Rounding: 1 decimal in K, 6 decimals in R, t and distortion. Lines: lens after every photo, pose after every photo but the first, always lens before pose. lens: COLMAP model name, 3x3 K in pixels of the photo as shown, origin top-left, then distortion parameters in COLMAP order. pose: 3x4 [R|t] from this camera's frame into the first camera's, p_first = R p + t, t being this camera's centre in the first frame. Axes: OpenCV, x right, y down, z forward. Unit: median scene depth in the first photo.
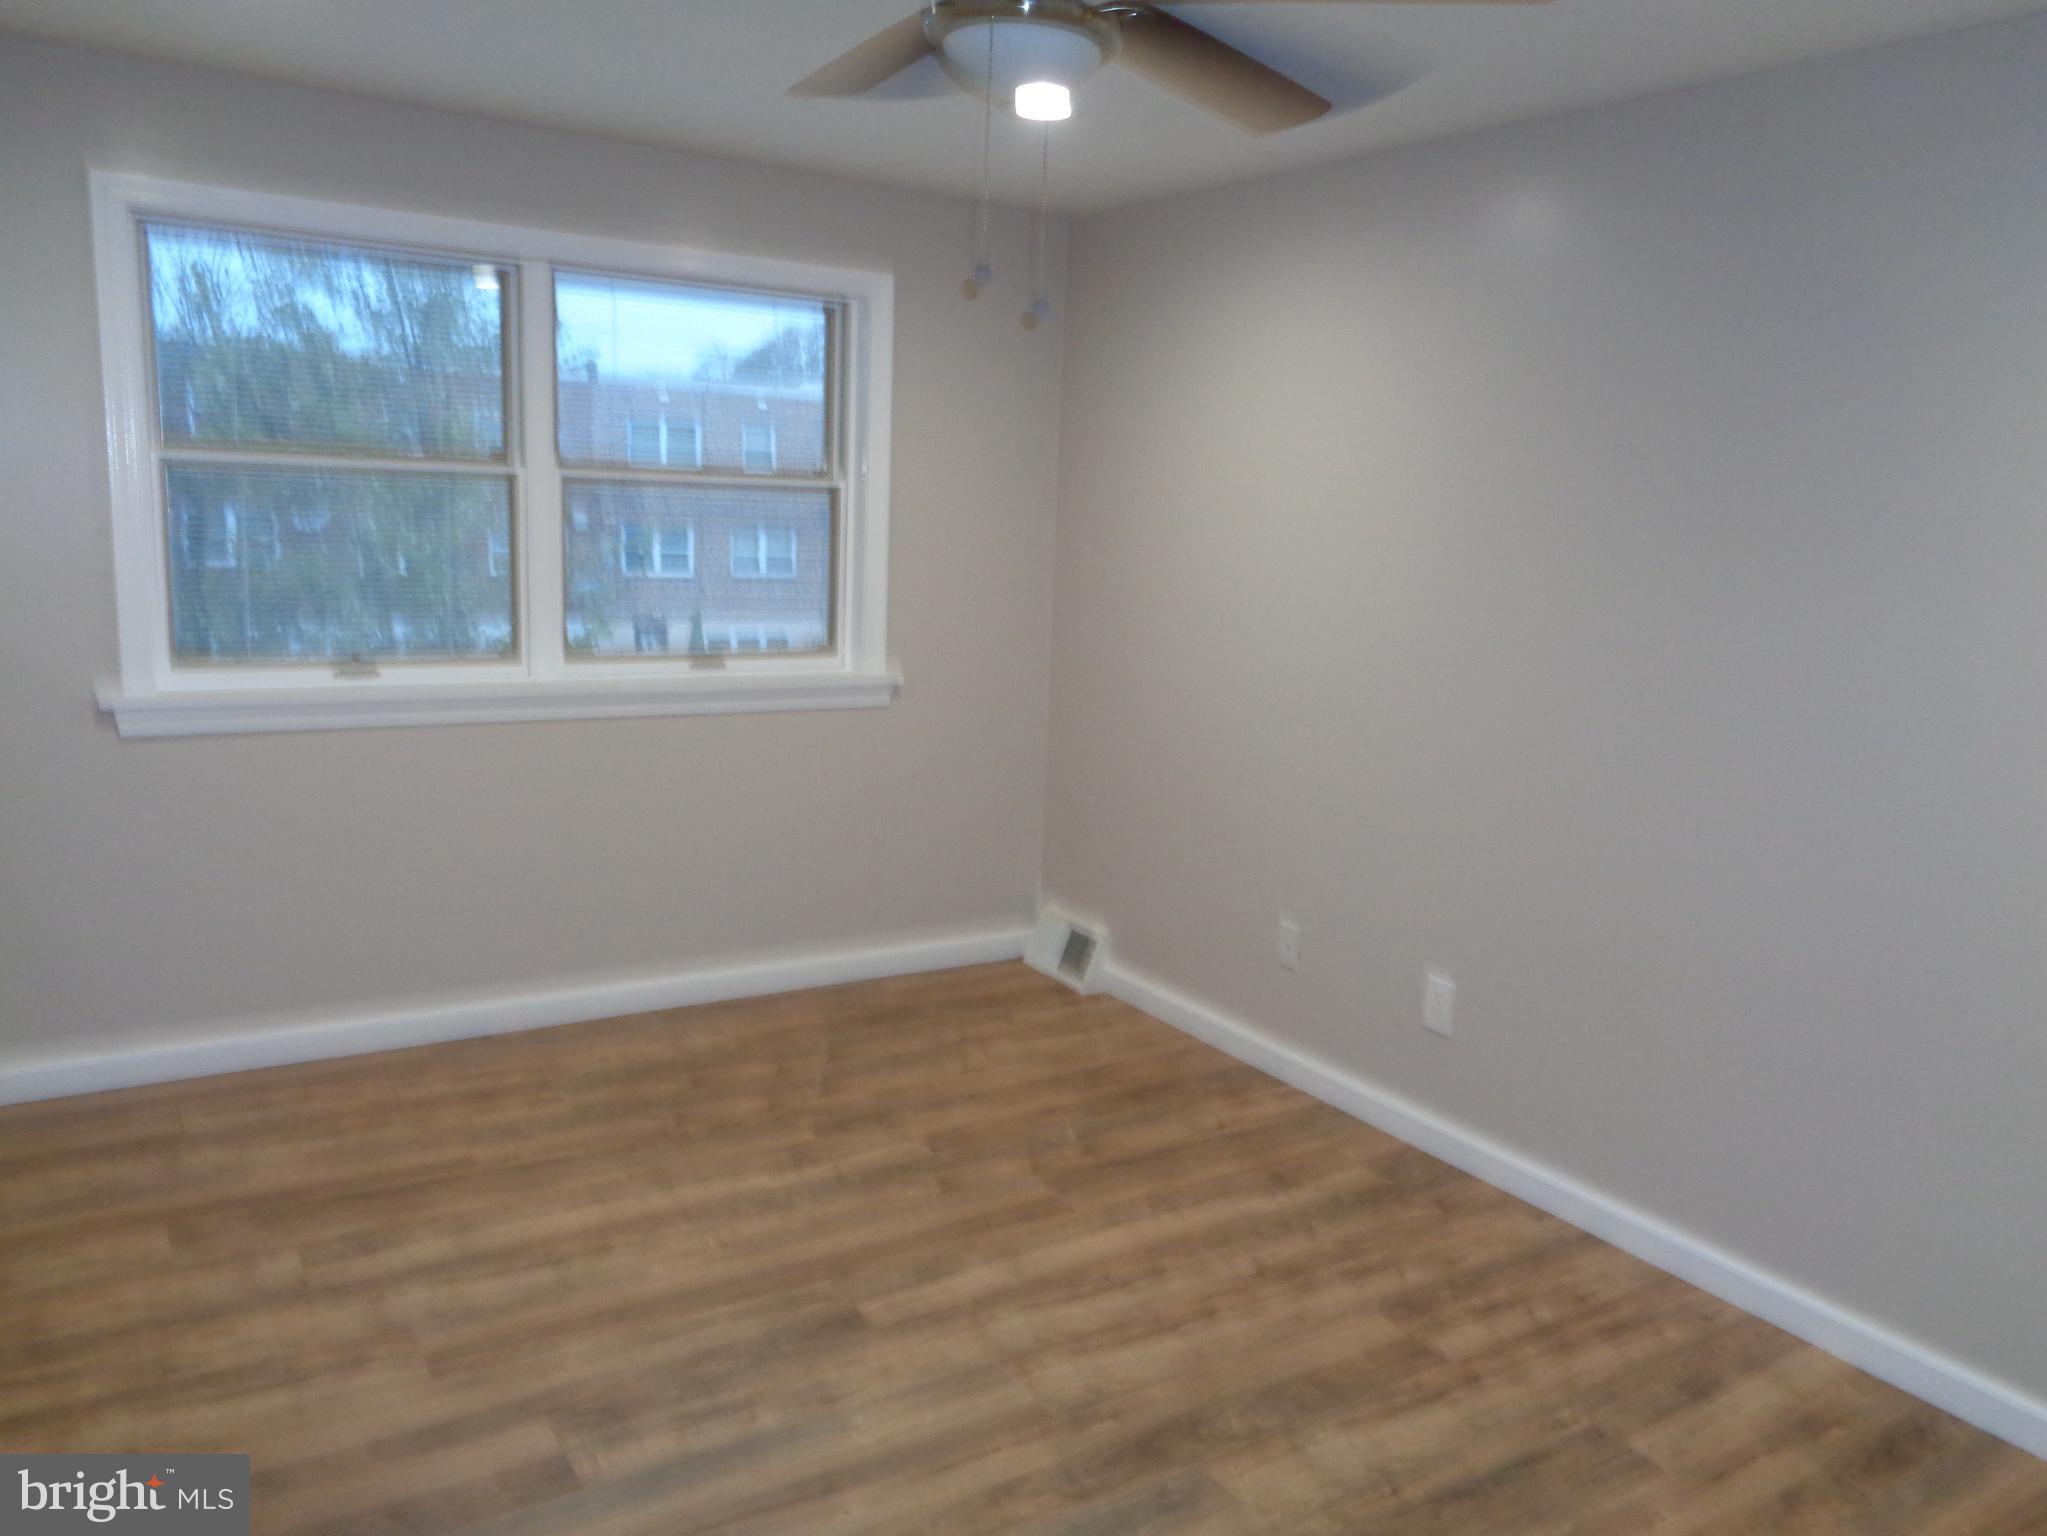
lens RADIAL K [[1530.4, 0, 1029.7], [0, 1530.4, 779.8], [0, 0, 1]] dist [0.001500, 0.000933]
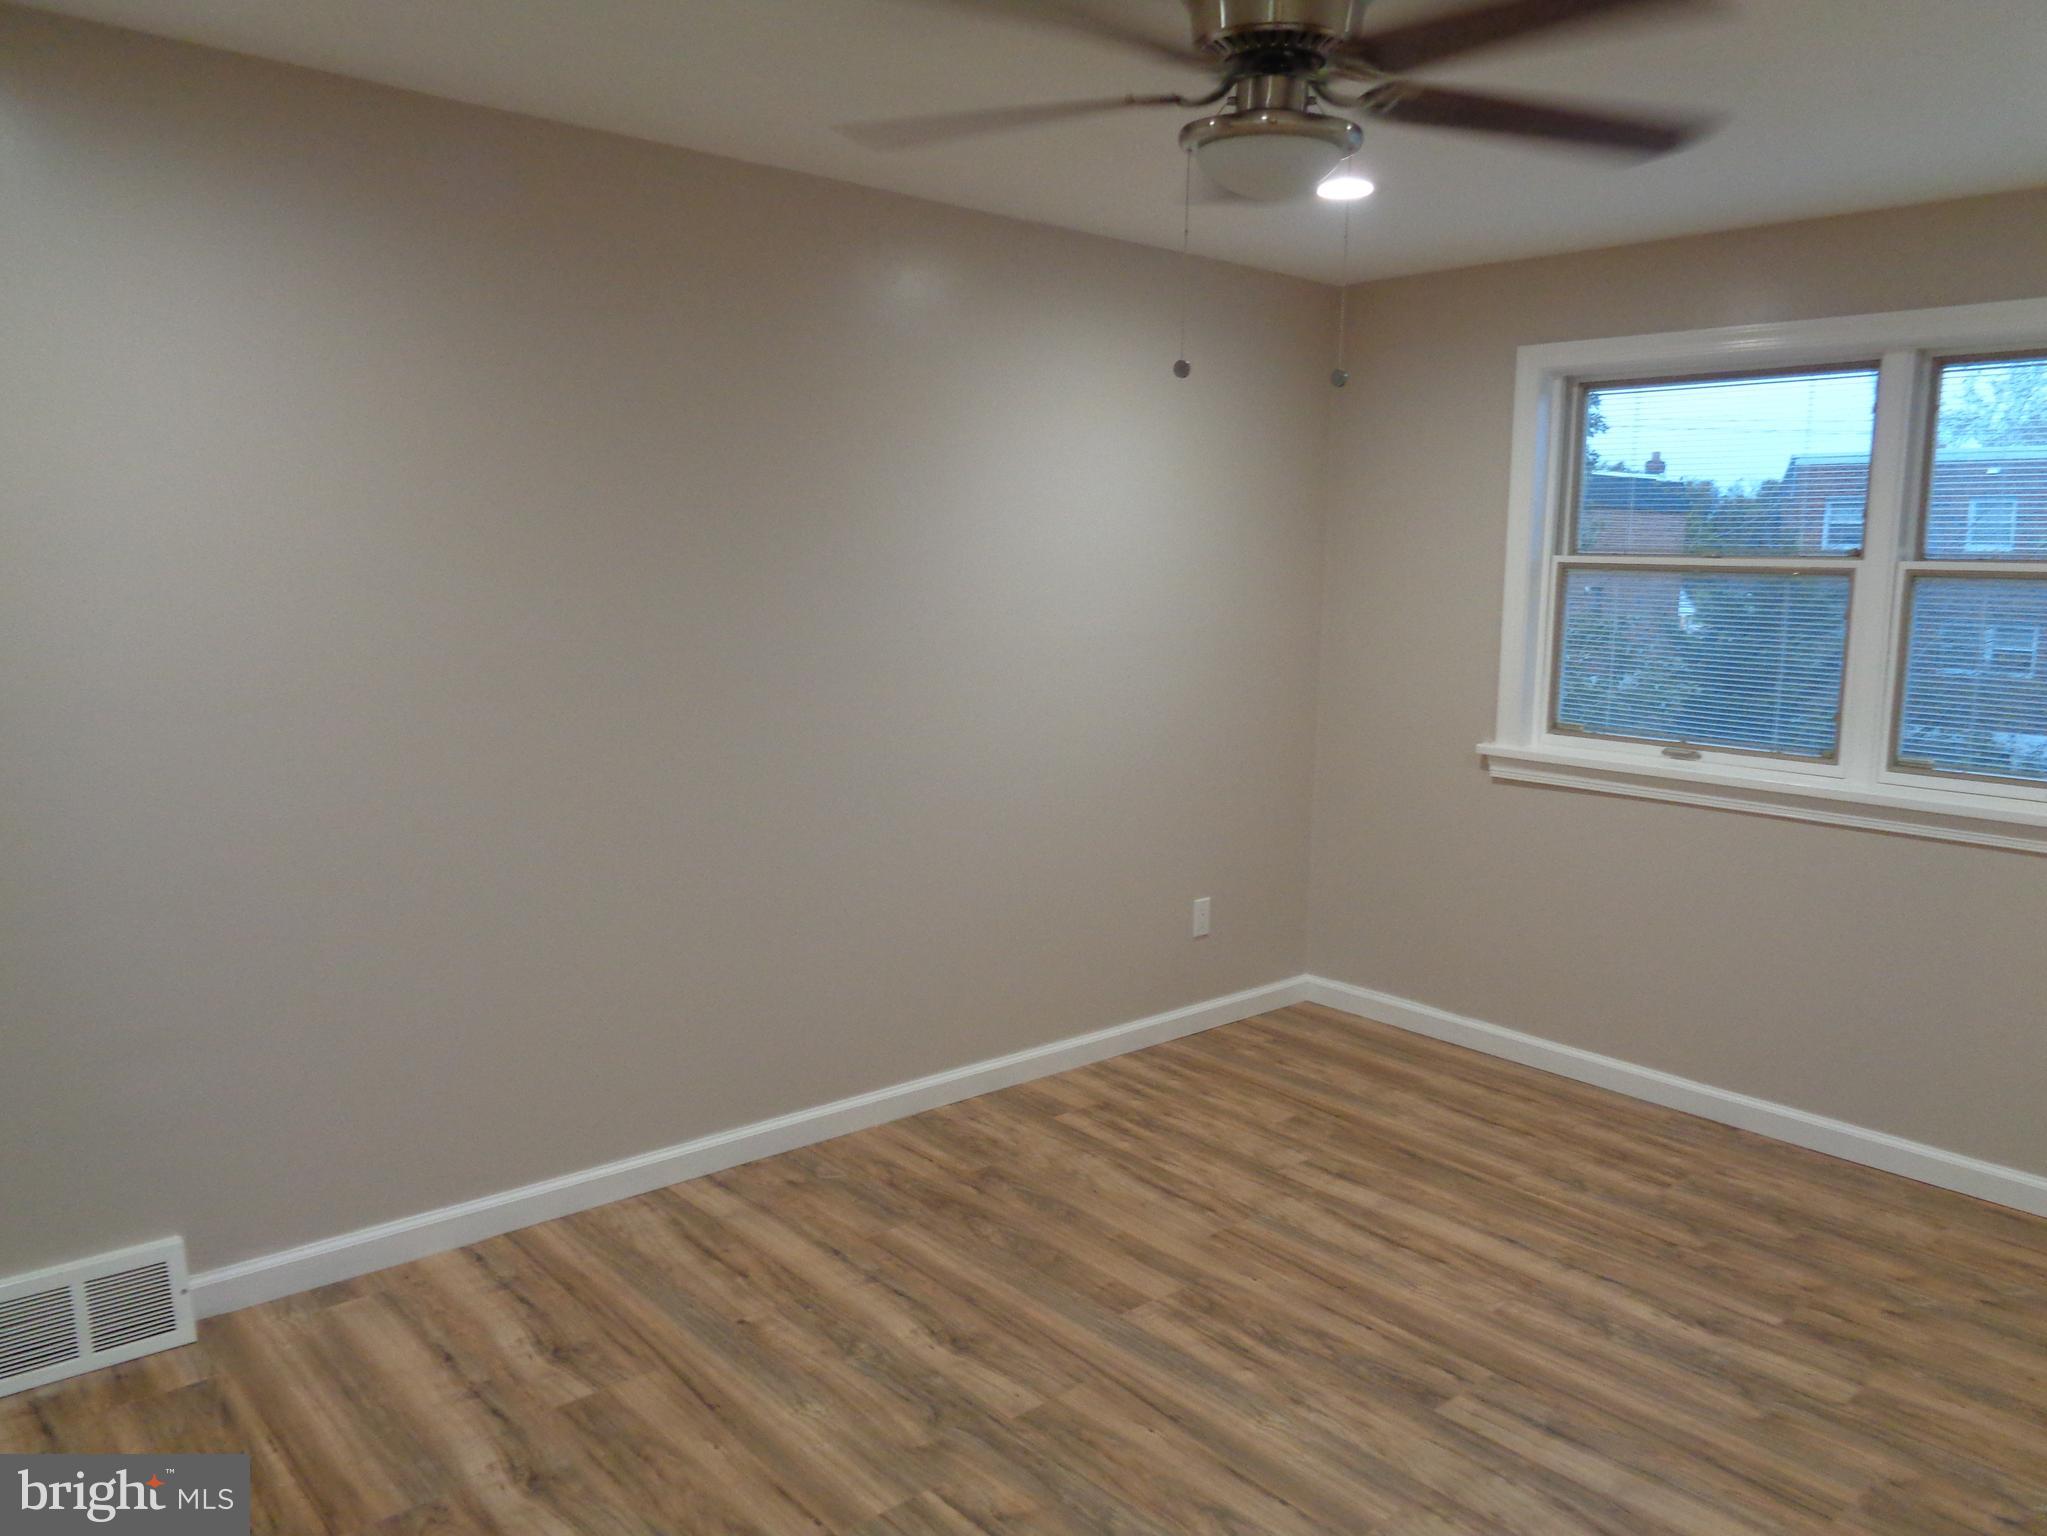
lens RADIAL K [[1530.4, 0, 1034.0], [0, 1530.4, 762.0], [0, 0, 1]] dist [0.001500, 0.000933]
pose [[0.142303, 0.089754, -0.985745, 0.717461], [-0.193205, 0.979243, 0.061271, -0.053929], [0.970784, 0.181732, 0.156690, 0.479144]]
